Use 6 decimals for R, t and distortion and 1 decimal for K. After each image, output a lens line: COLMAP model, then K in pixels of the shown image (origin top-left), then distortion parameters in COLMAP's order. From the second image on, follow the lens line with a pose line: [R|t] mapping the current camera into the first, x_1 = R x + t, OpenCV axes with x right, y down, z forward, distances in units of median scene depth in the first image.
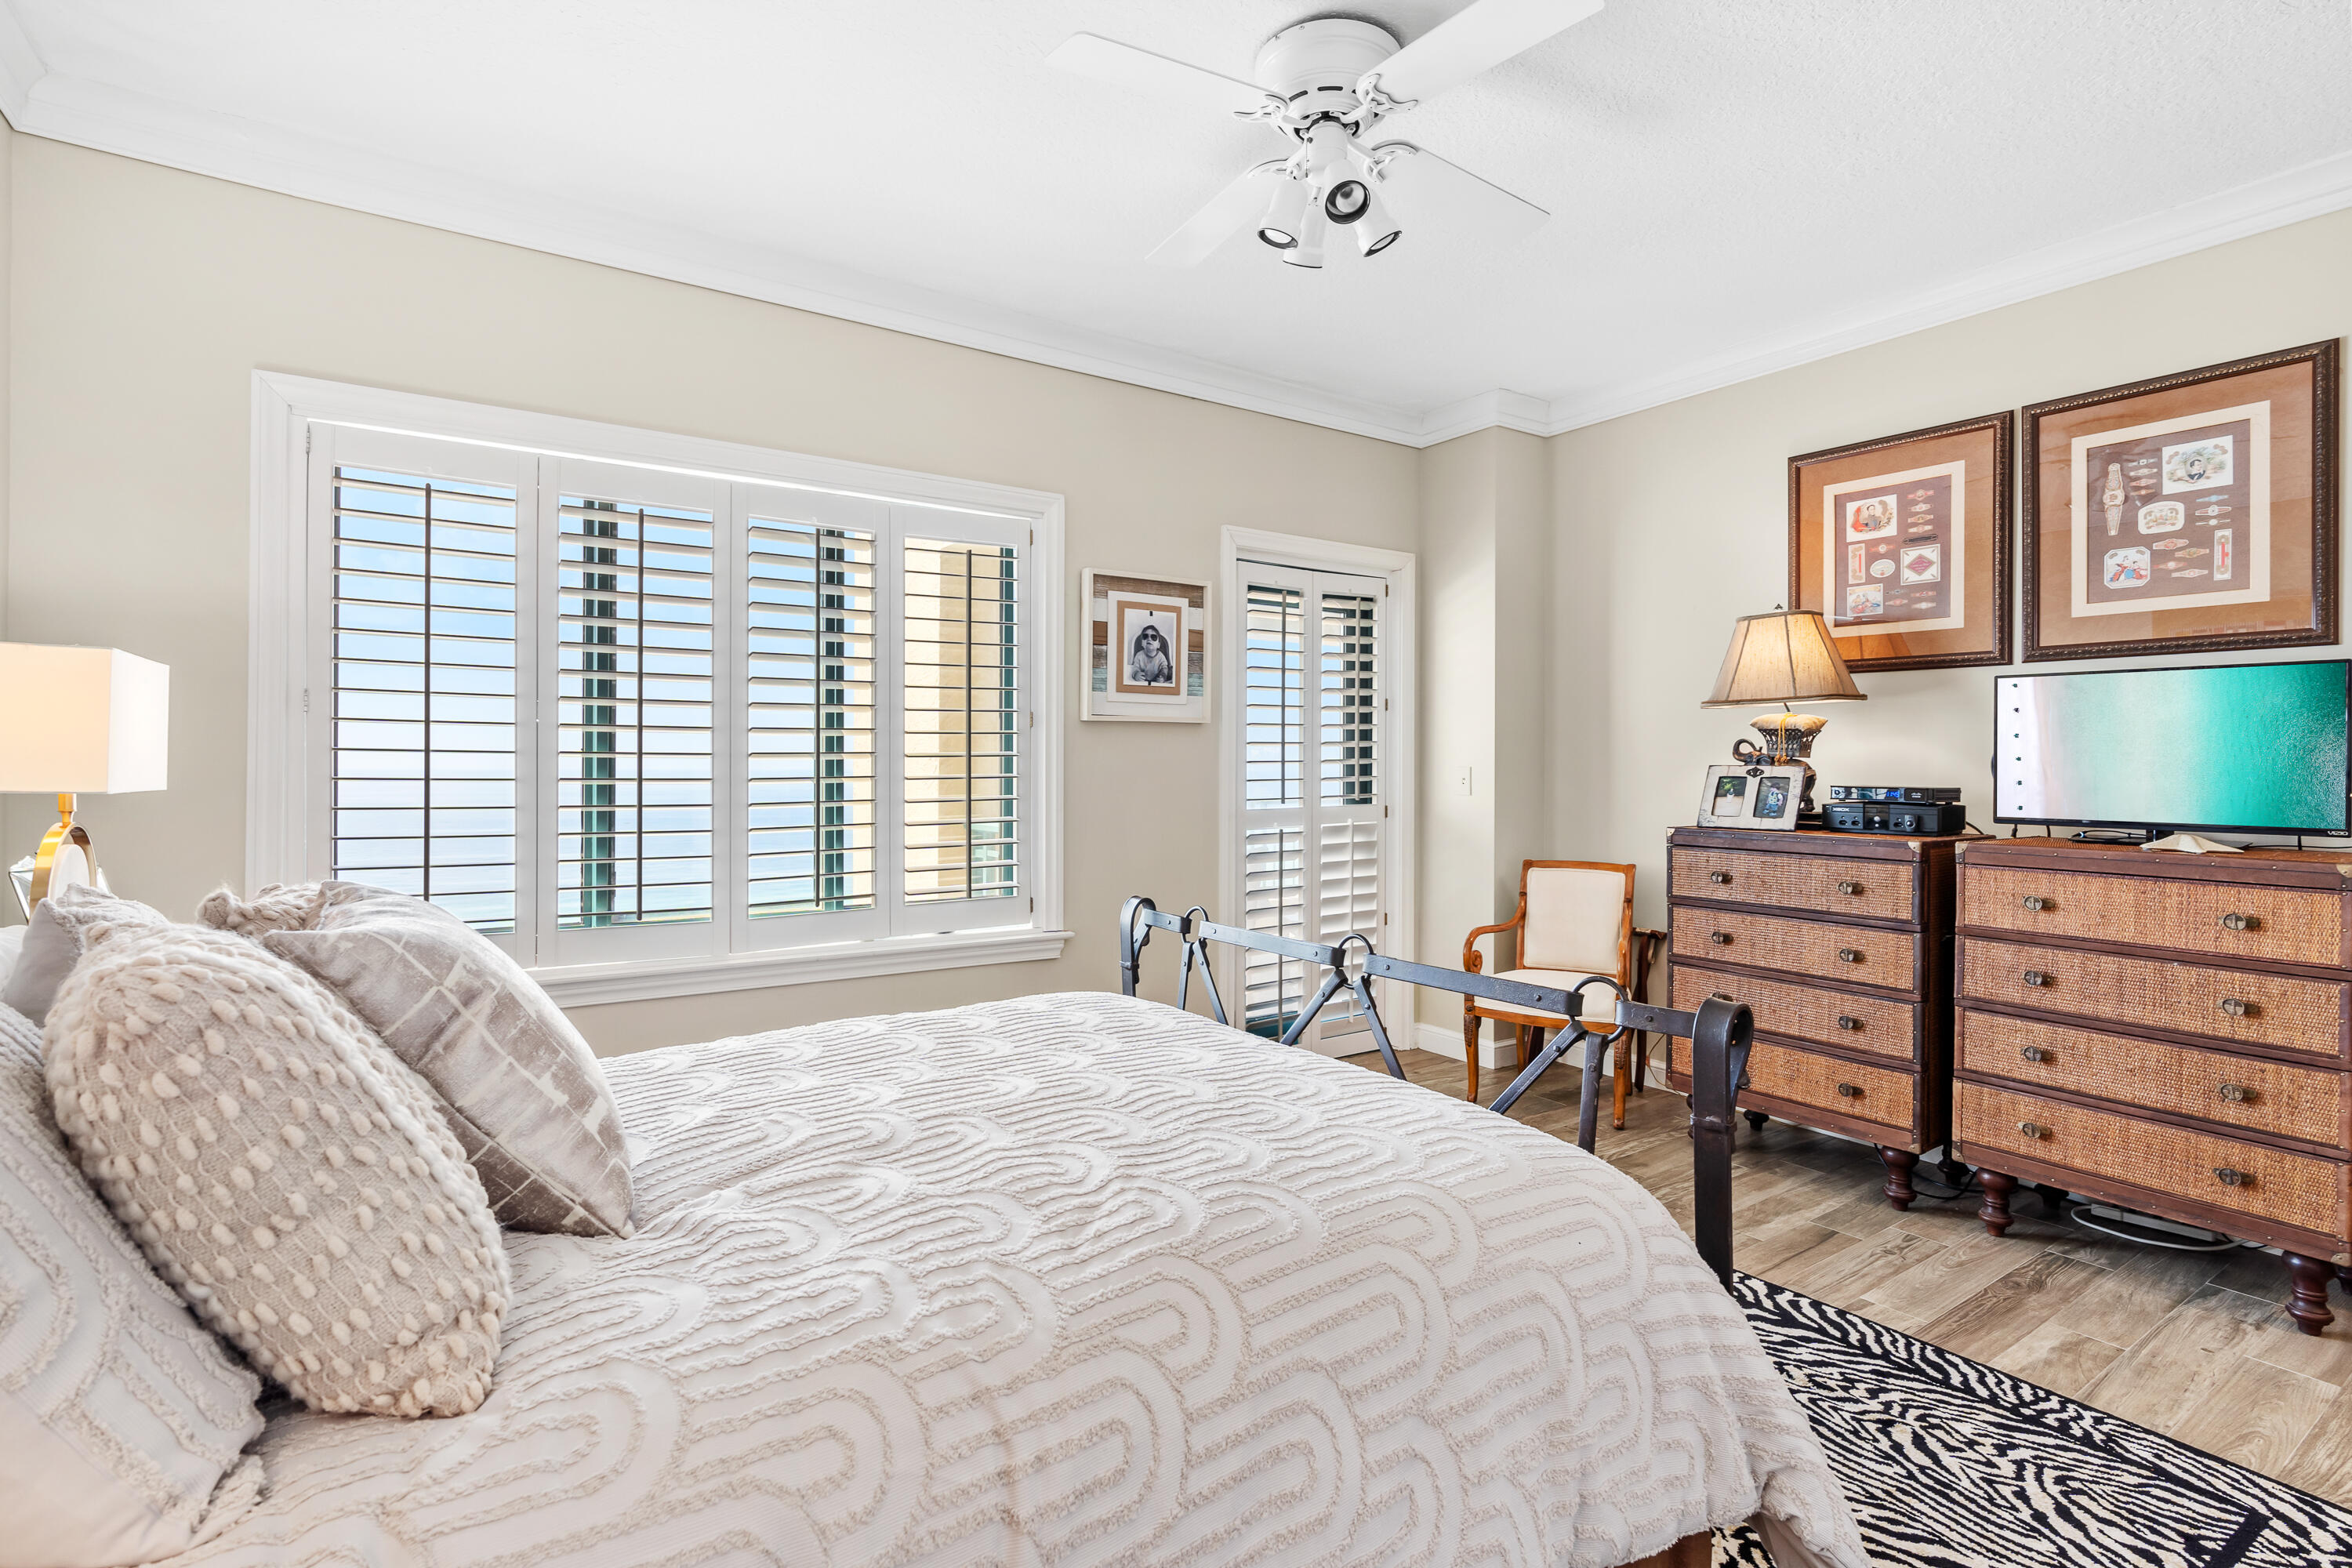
lens RADIAL K [[1131.8, 0, 1177.0], [0, 1131.8, 772.2], [0, 0, 1]] dist [-0.001200, -0.000337]
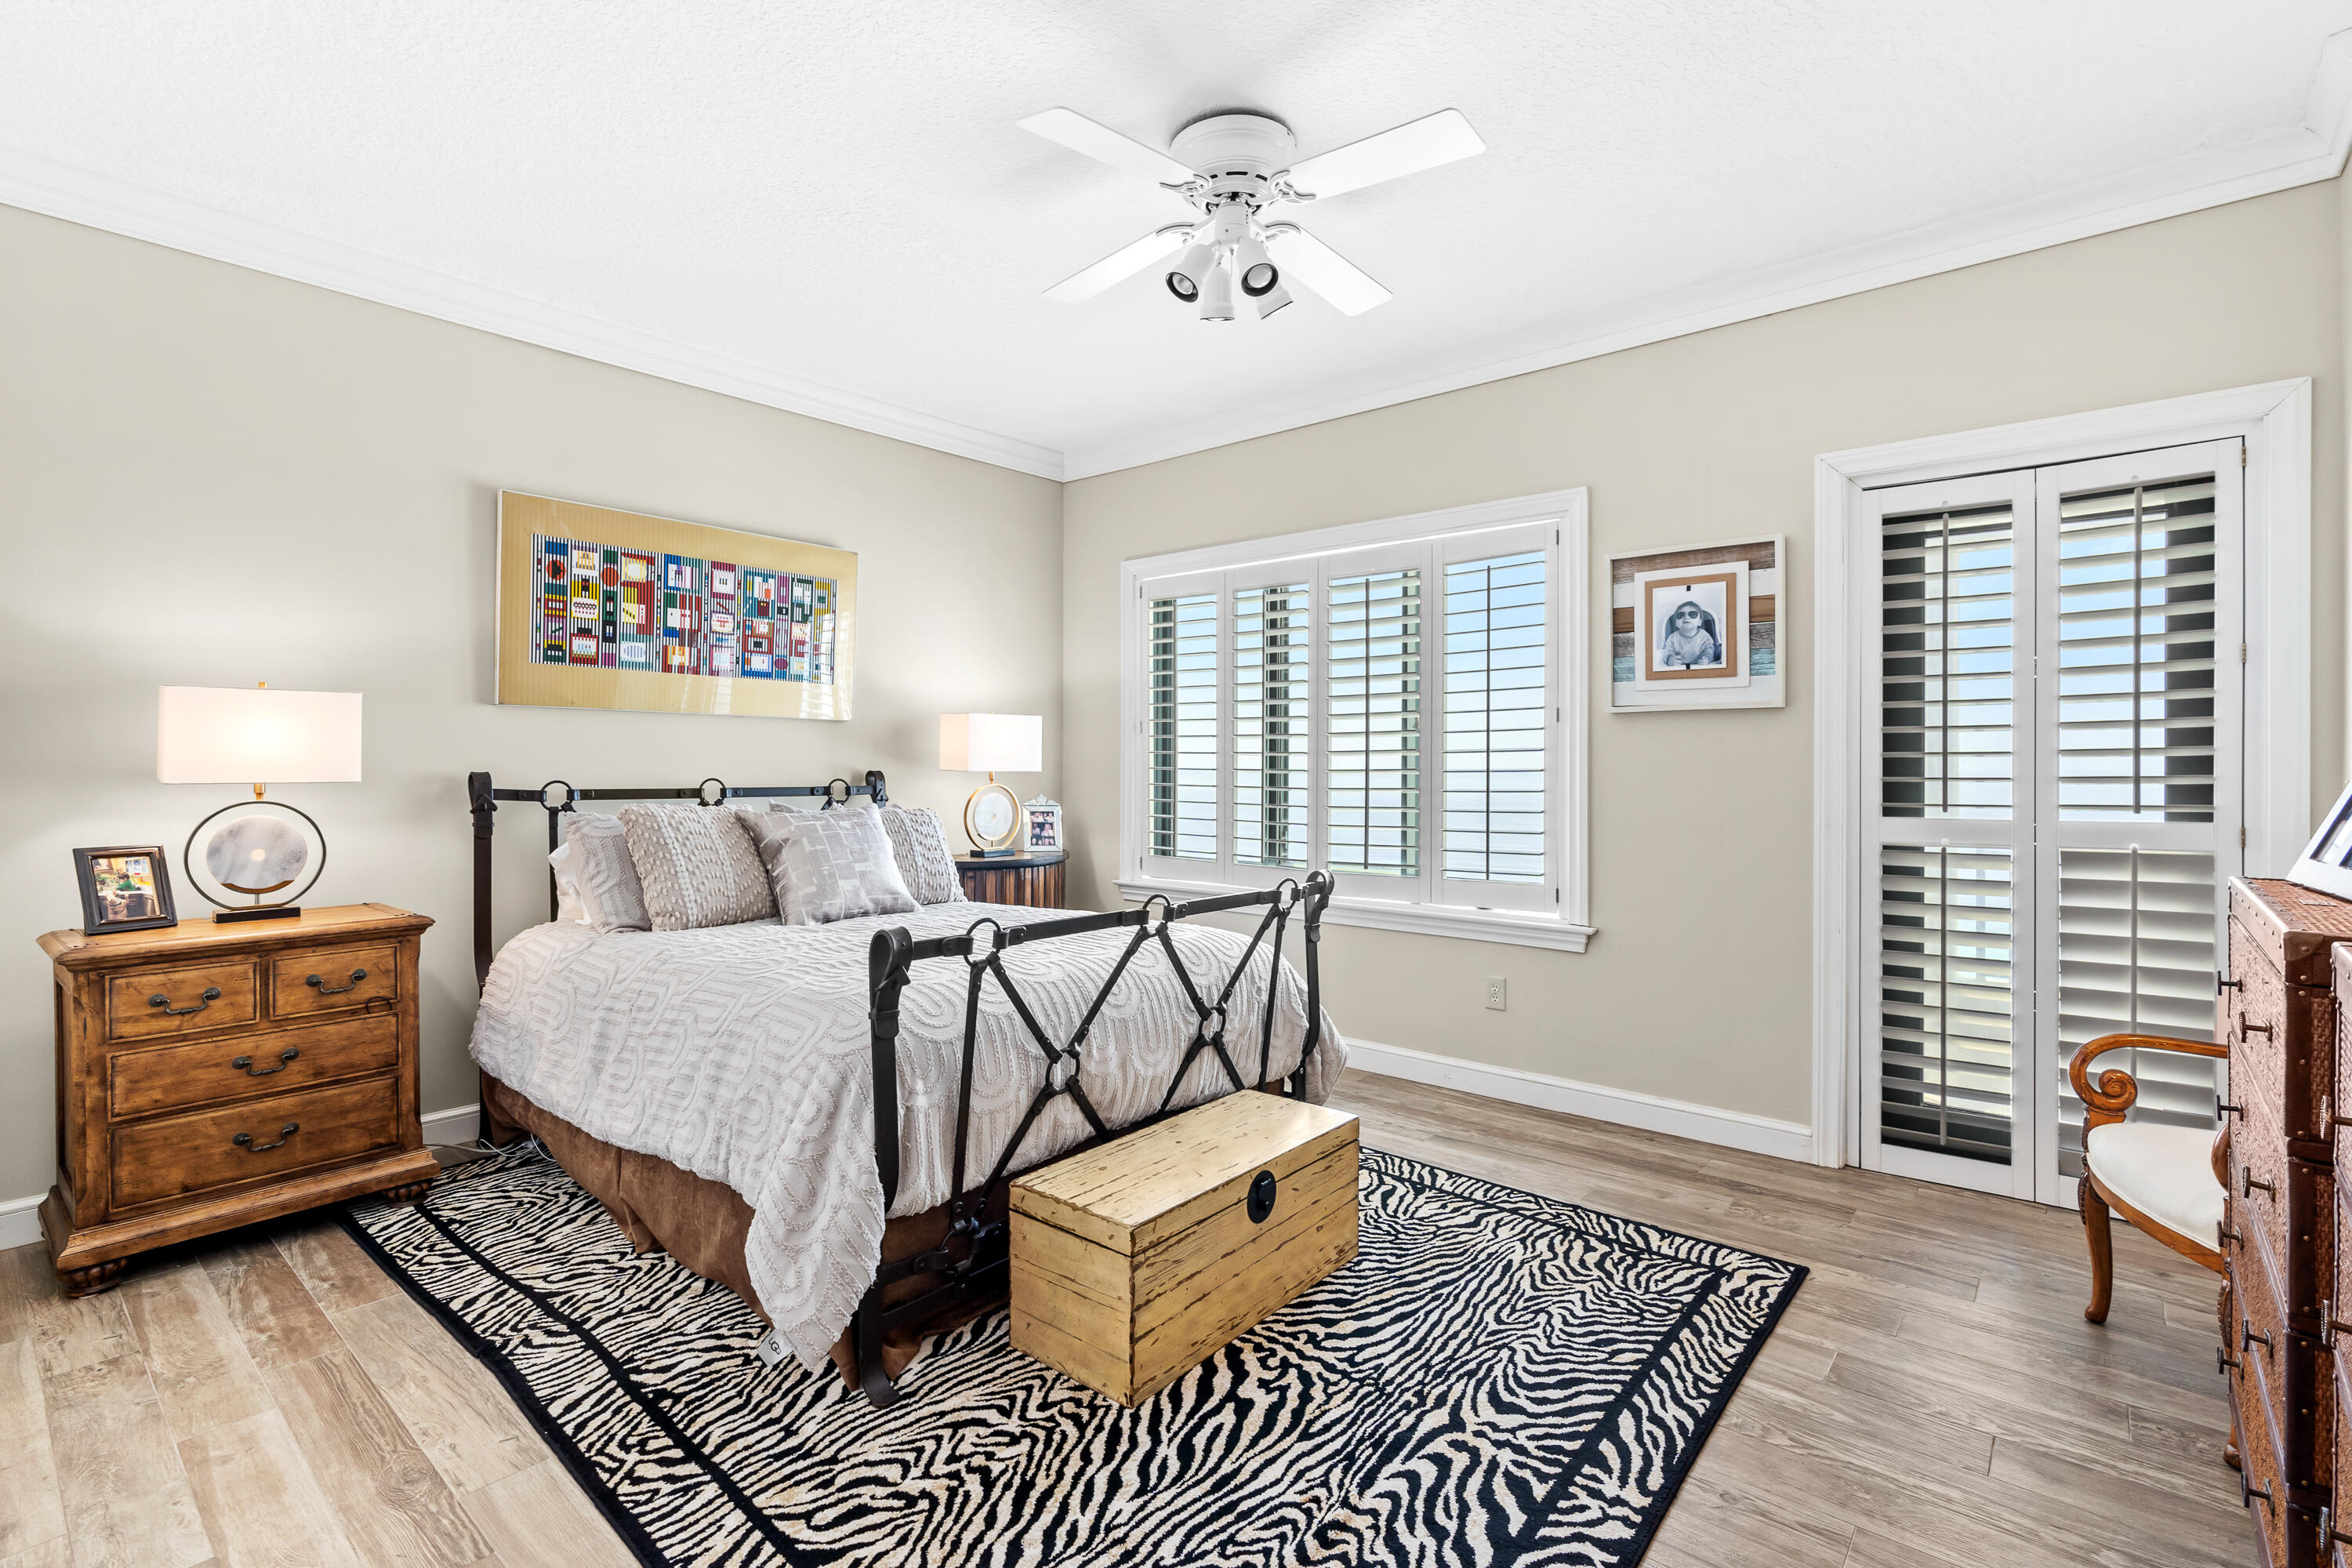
lens RADIAL K [[1078.7, 0, 1176.3], [0, 1078.7, 769.3], [0, 0, 1]] dist [0.001341, 0.000509]
pose [[0.296795, 0.000542, -0.954941, 0.677502], [-0.001395, 0.999999, 0.000134, 0.002958], [0.954940, 0.001293, 0.296796, 0.365521]]
